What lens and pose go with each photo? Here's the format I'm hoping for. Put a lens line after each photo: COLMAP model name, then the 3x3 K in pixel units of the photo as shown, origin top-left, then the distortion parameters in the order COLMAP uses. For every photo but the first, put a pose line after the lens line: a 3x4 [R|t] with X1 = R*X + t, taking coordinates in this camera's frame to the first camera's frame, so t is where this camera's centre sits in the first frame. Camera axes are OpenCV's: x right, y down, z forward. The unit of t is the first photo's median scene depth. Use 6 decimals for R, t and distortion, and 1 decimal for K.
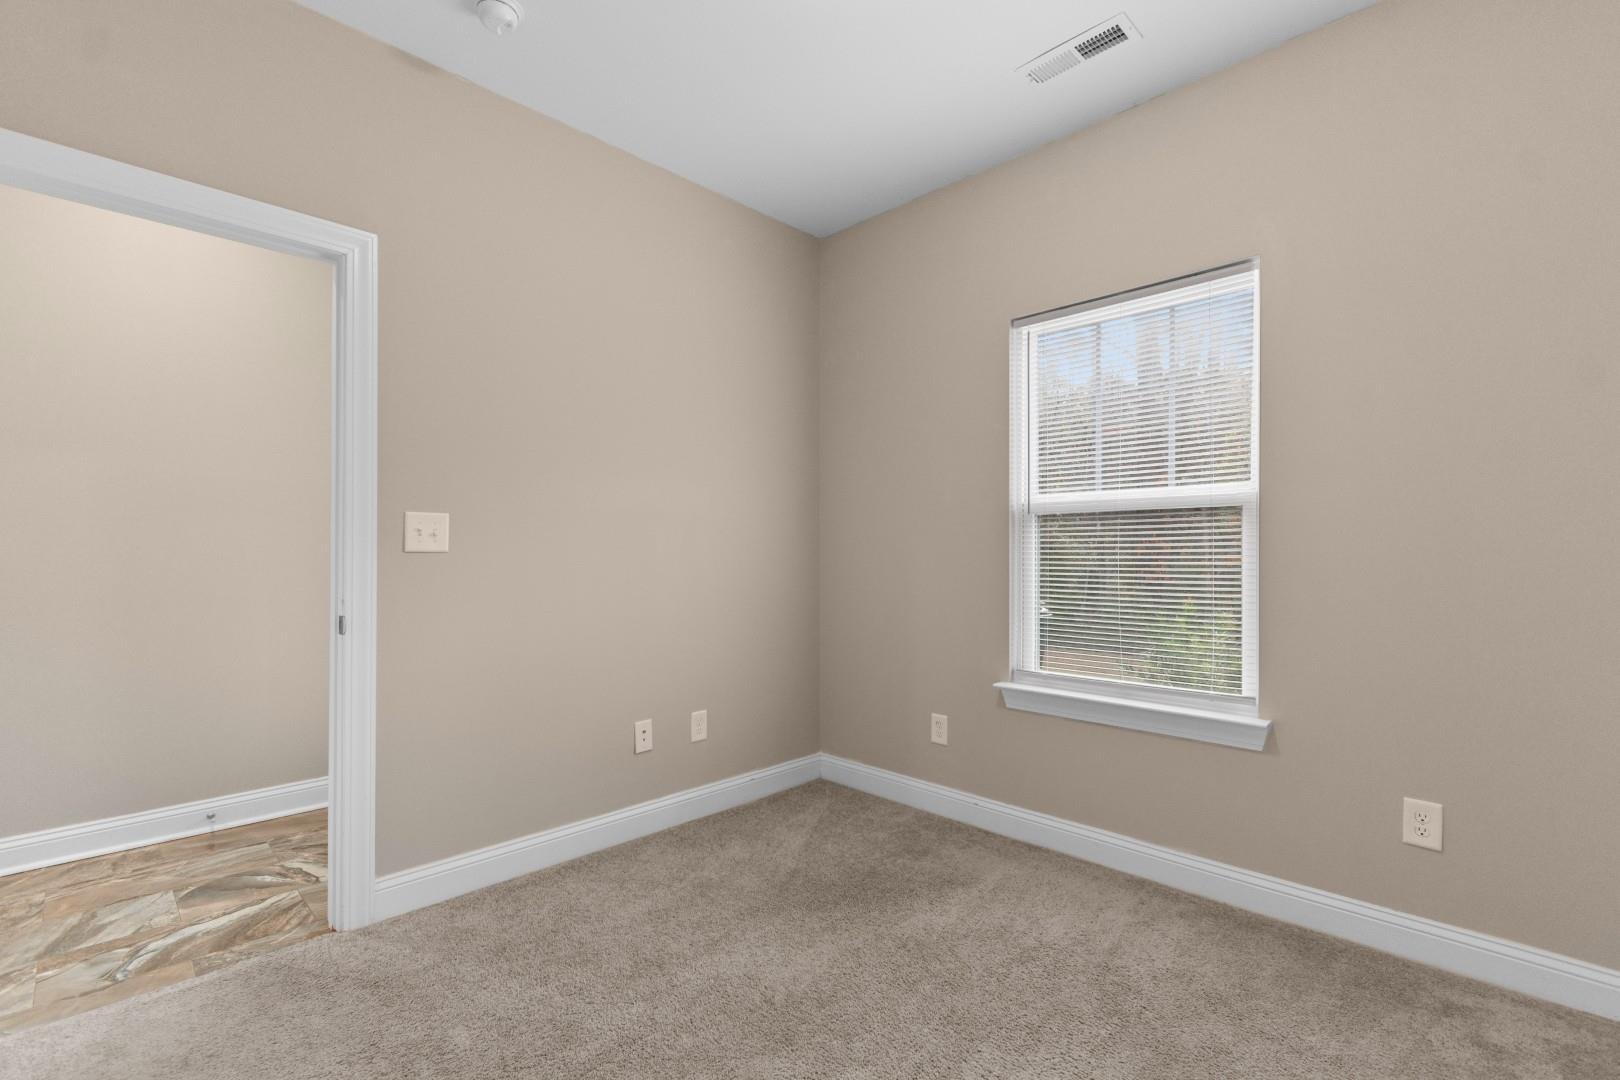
lens RADIAL K [[719.2, 0, 808.6], [0, 719.2, 537.0], [0, 0, 1]] dist [0.003023, -0.000440]
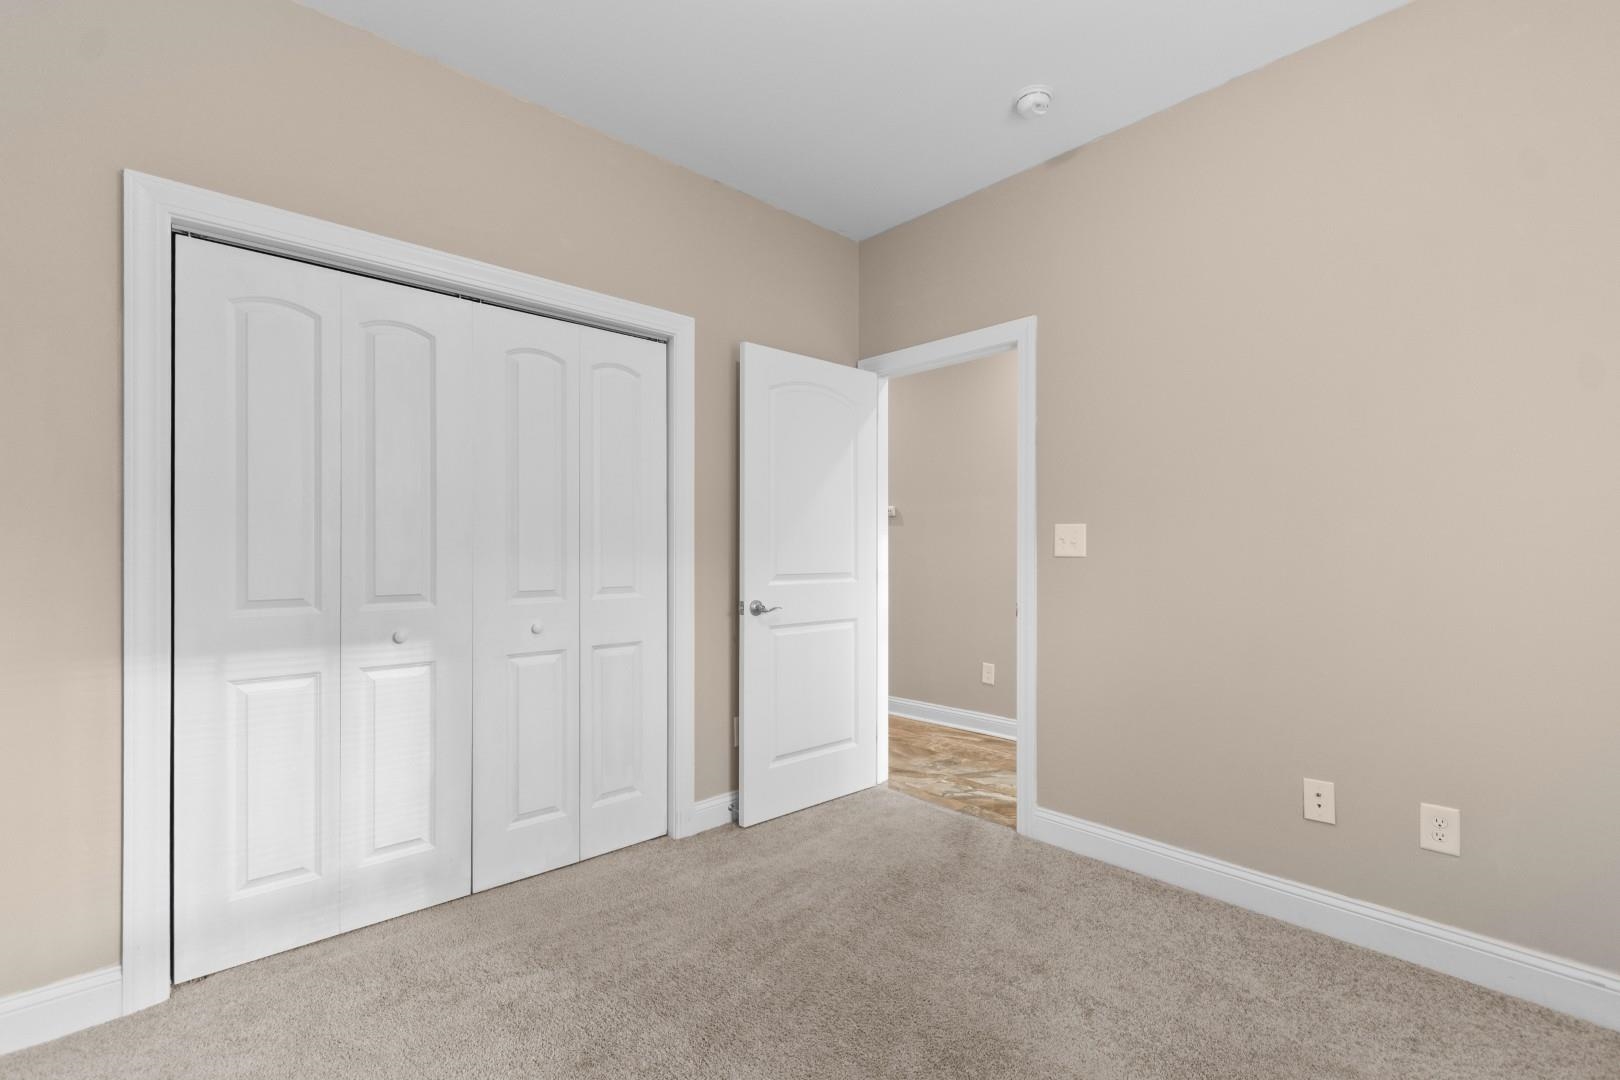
lens RADIAL K [[719.2, 0, 818.1], [0, 719.2, 543.5], [0, 0, 1]] dist [0.003023, -0.000440]
pose [[-0.041706, -0.016571, -0.998992, 0.742468], [0.014513, 0.999747, -0.017190, 0.013205], [0.999025, -0.015215, -0.041455, 0.675377]]
